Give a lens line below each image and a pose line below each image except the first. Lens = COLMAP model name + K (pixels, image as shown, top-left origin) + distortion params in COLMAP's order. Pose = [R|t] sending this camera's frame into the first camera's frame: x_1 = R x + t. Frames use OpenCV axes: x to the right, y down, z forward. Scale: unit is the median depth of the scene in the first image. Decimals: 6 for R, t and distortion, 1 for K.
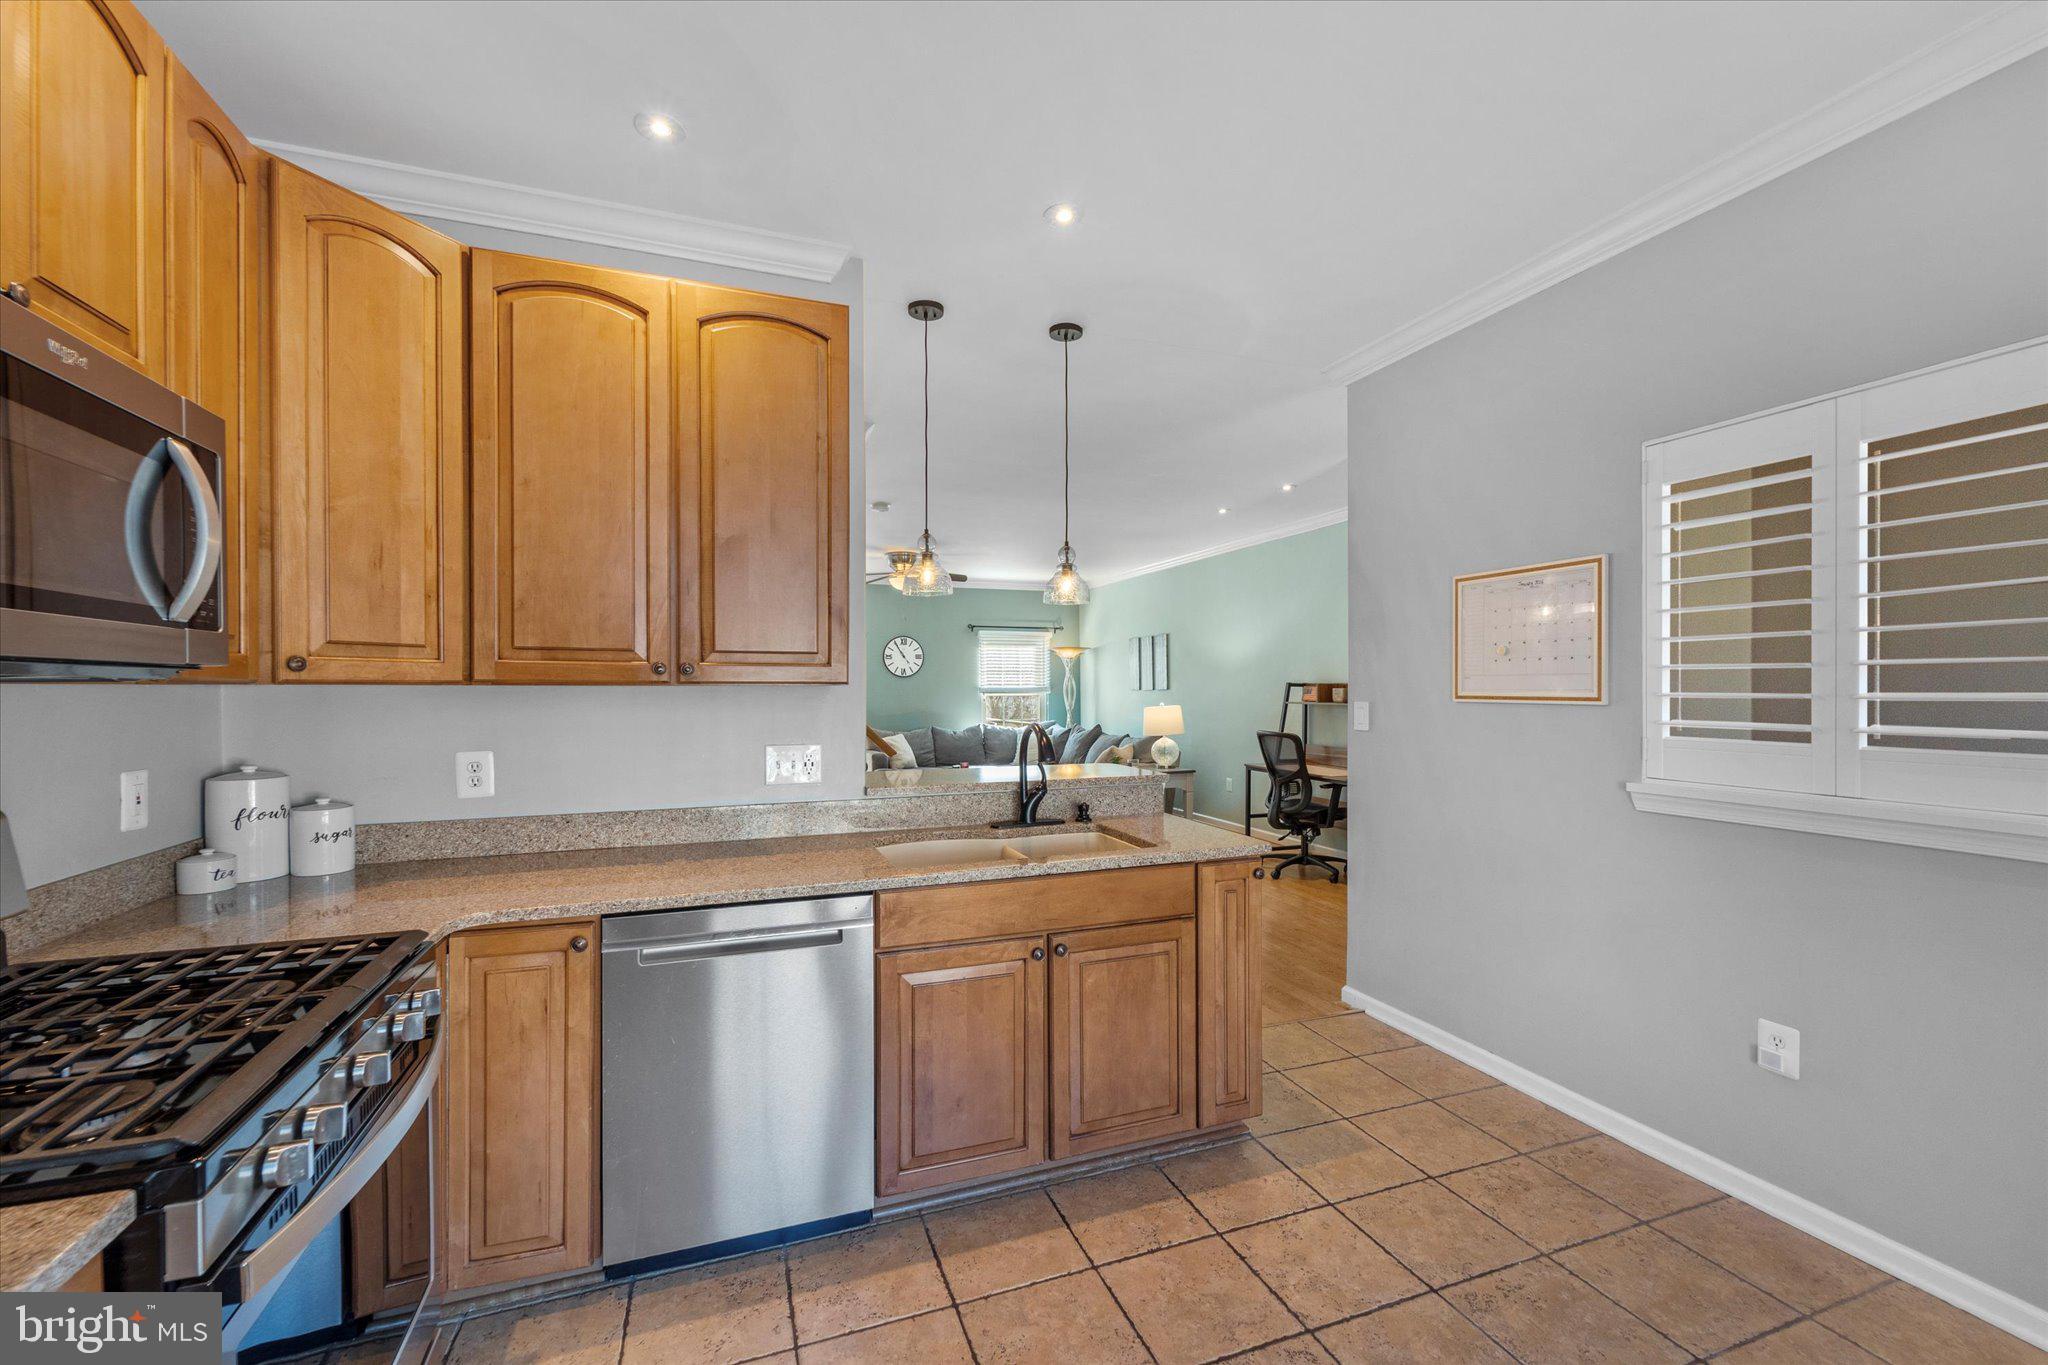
lens RADIAL K [[835.1, 0, 1034.9], [0, 835.1, 687.1], [0, 0, 1]] dist [-0.000214, -0.000406]
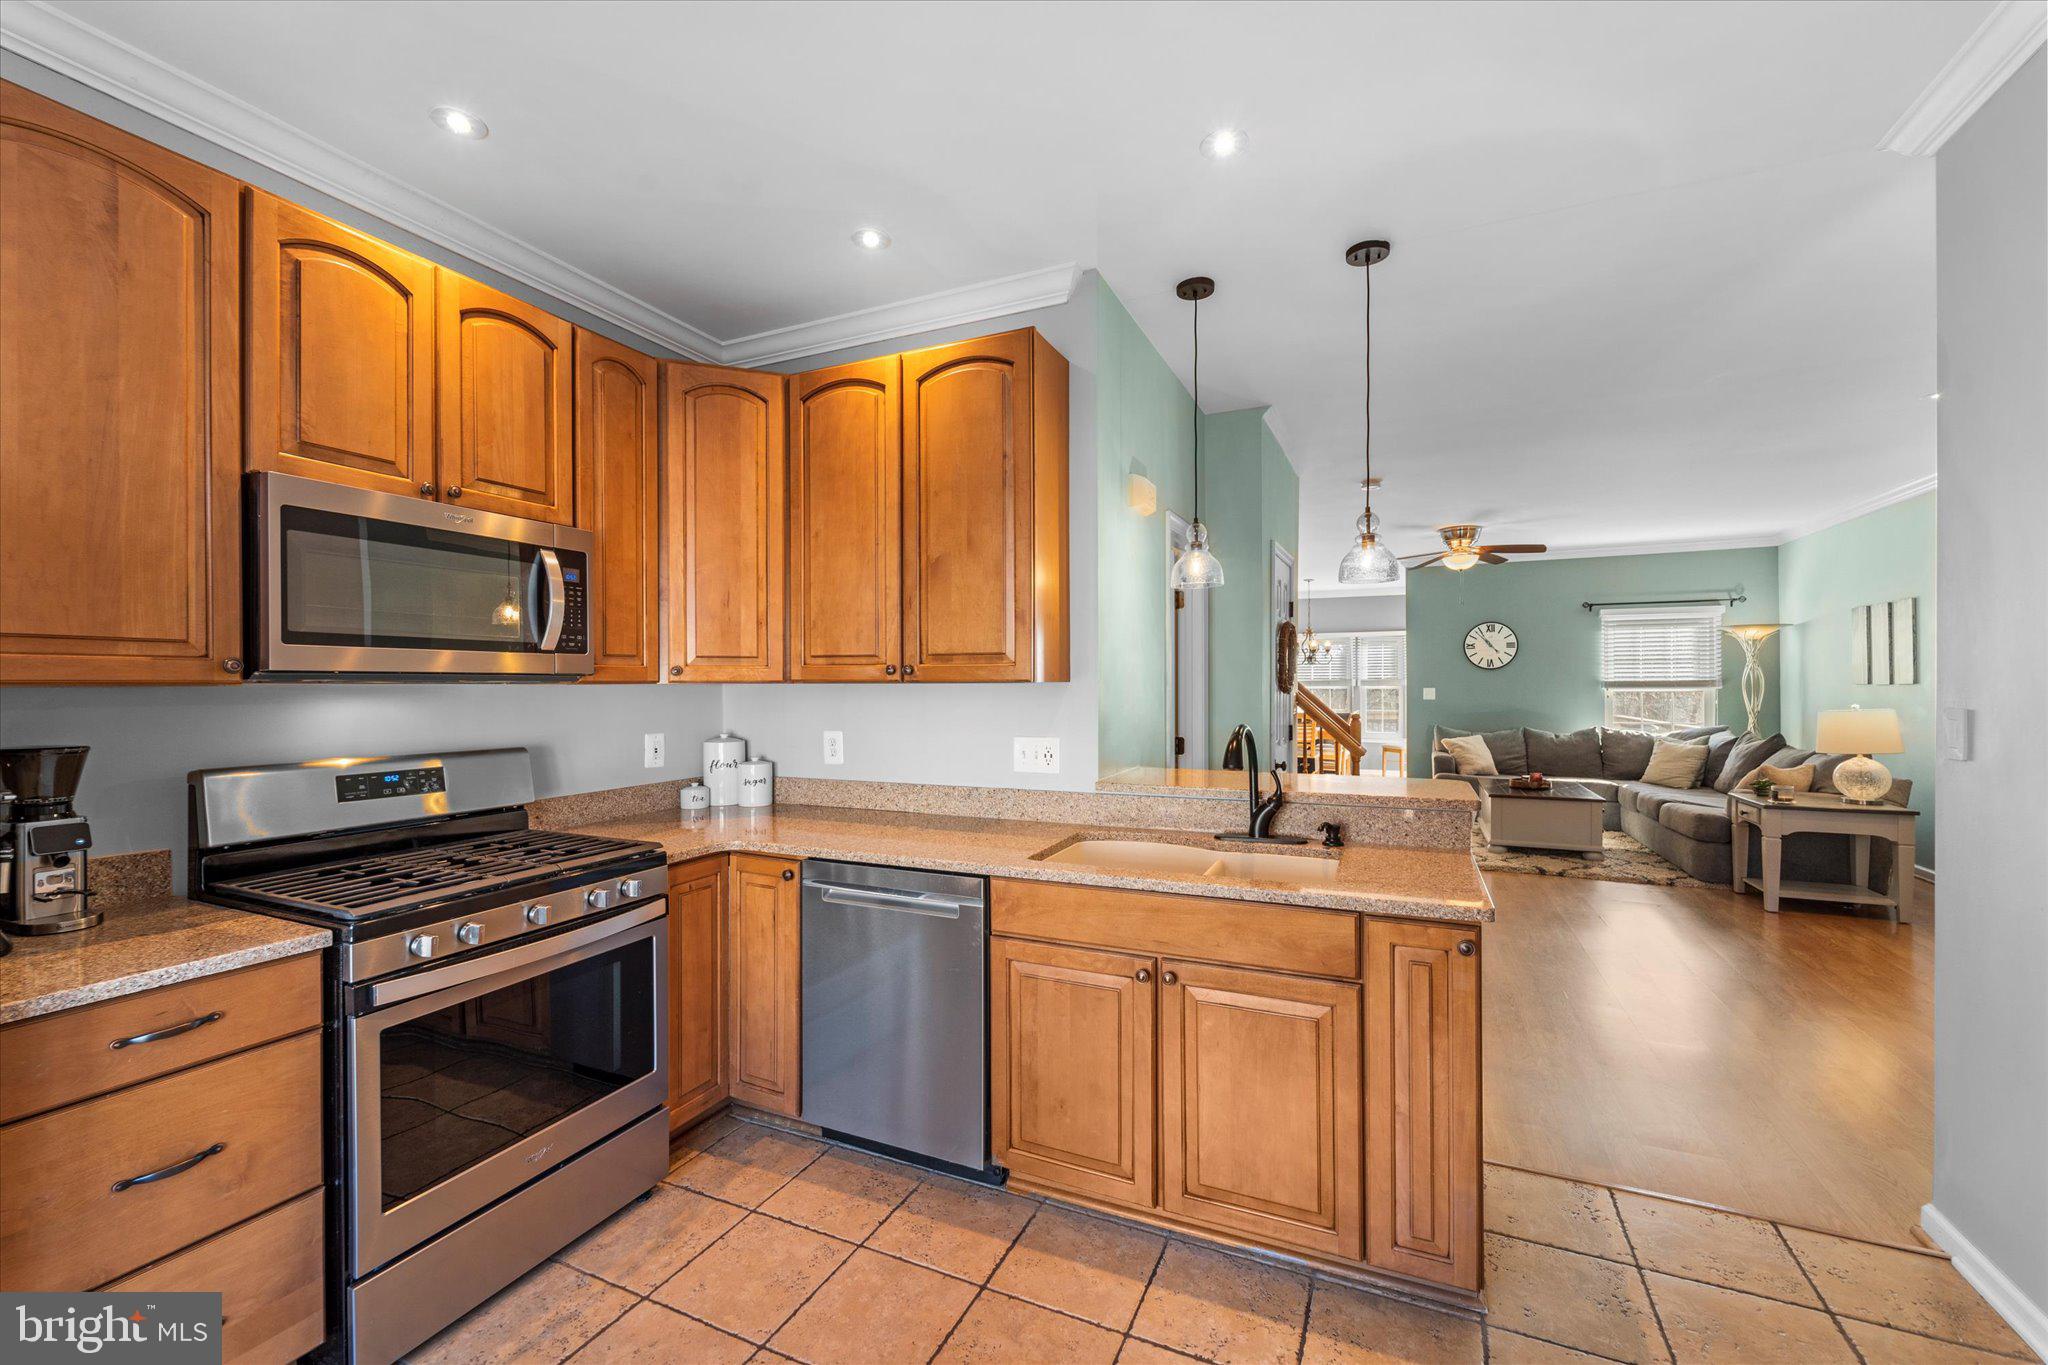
lens RADIAL K [[835.1, 0, 1031.9], [0, 835.1, 679.5], [0, 0, 1]] dist [-0.000214, -0.000406]
pose [[0.704729, -0.004203, -0.709464, 0.542544], [0.003285, 0.999991, -0.002661, -0.003497], [0.709469, -0.000455, 0.704737, 0.254360]]
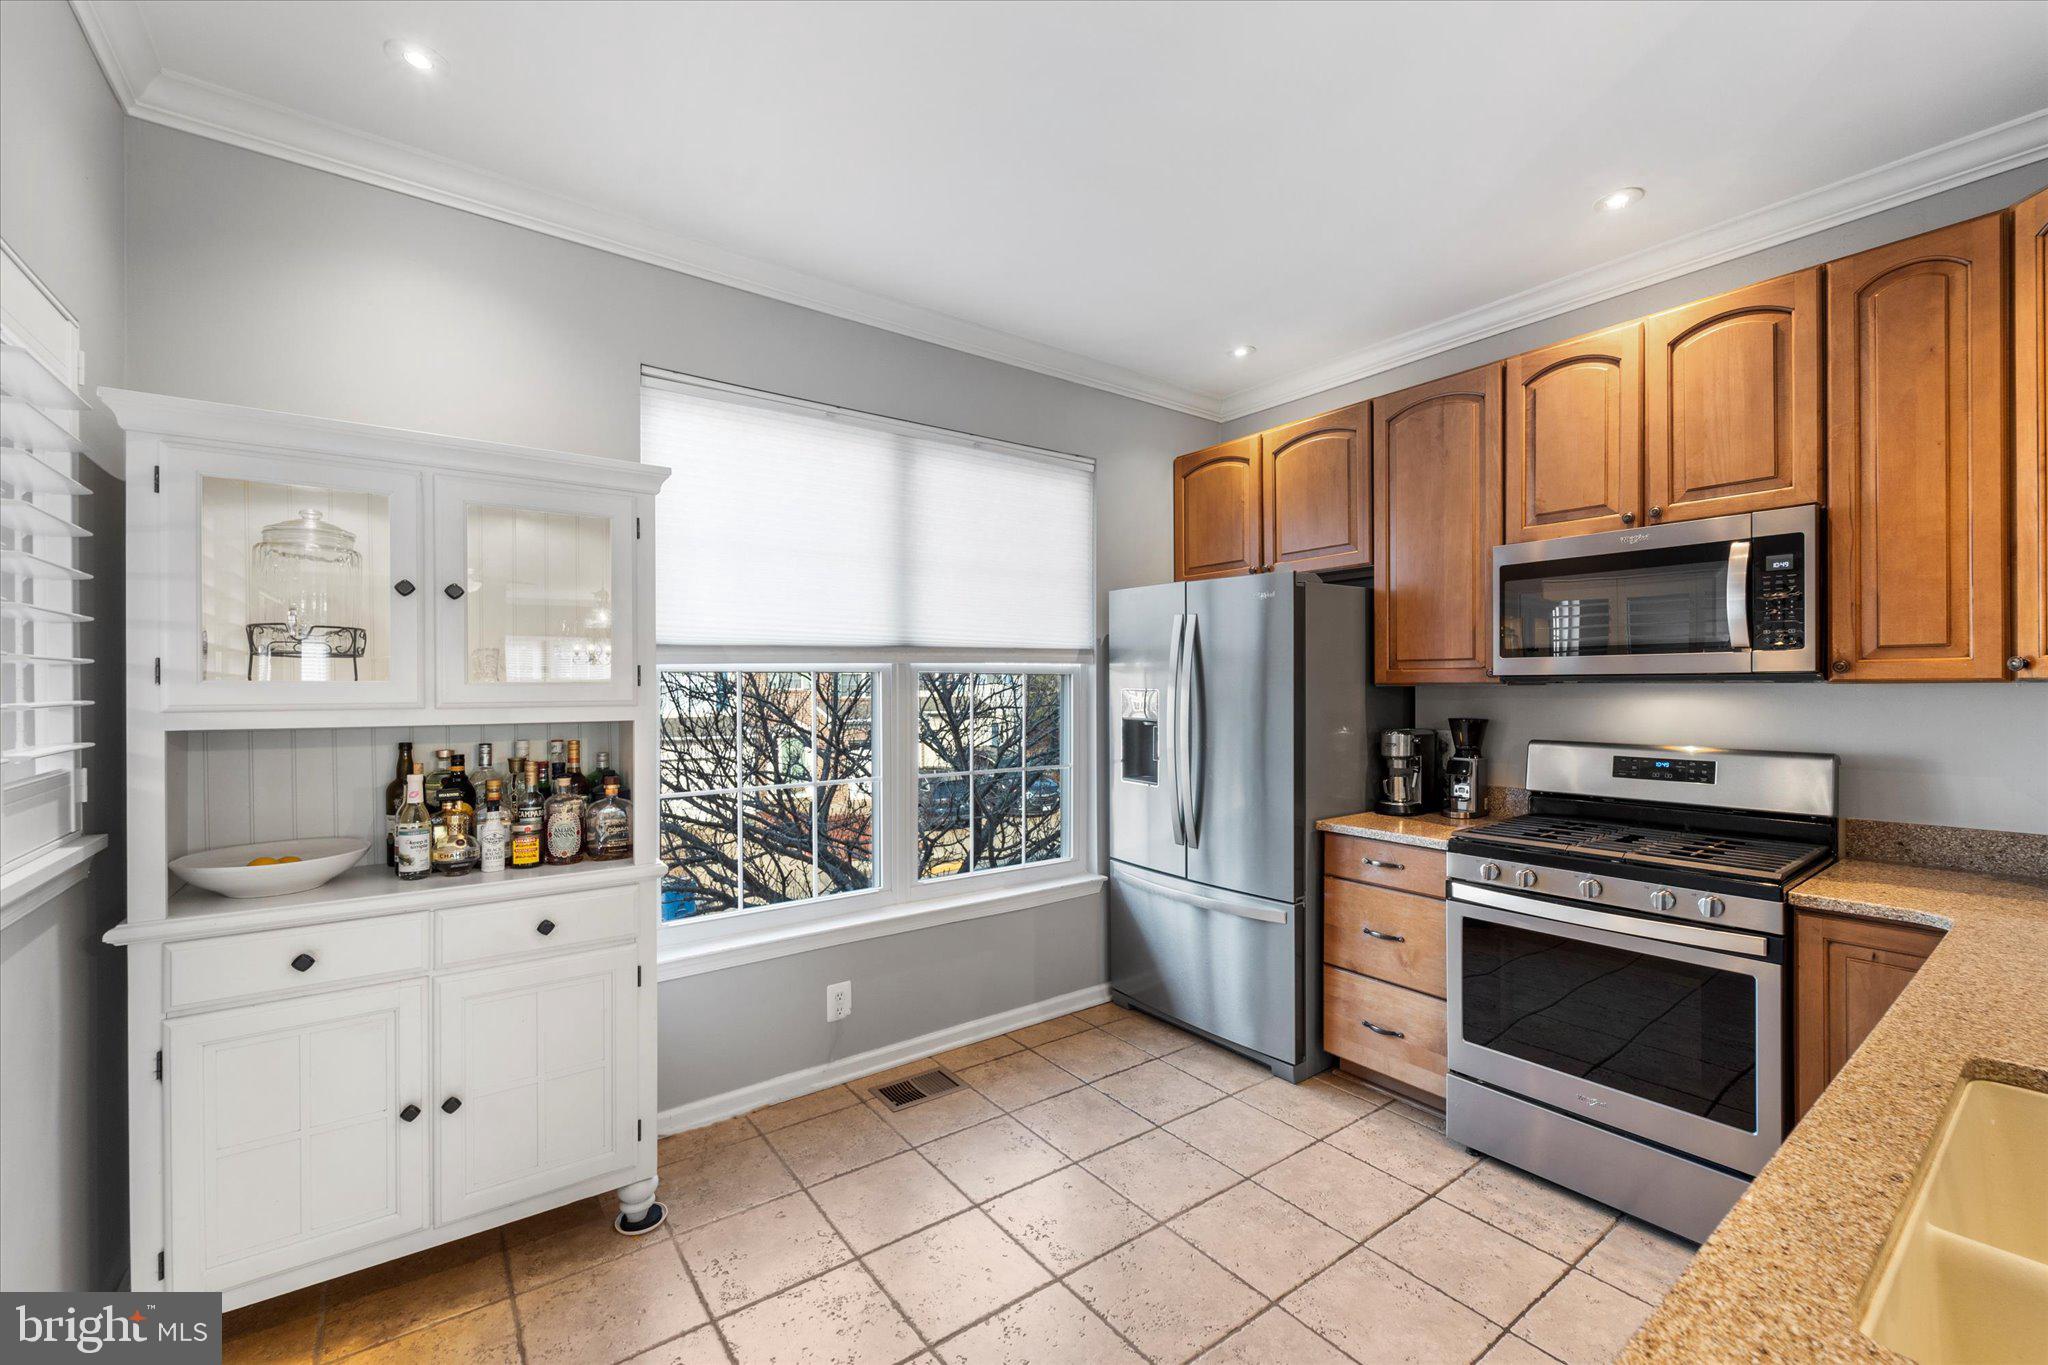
lens RADIAL K [[835.1, 0, 1027.4], [0, 835.1, 682.9], [0, 0, 1]] dist [-0.000214, -0.000406]
pose [[-0.961651, 0.003219, -0.274258, 0.462073], [0.004922, 0.999973, -0.005520, -0.002192], [0.274233, -0.006658, -0.961640, 1.332768]]
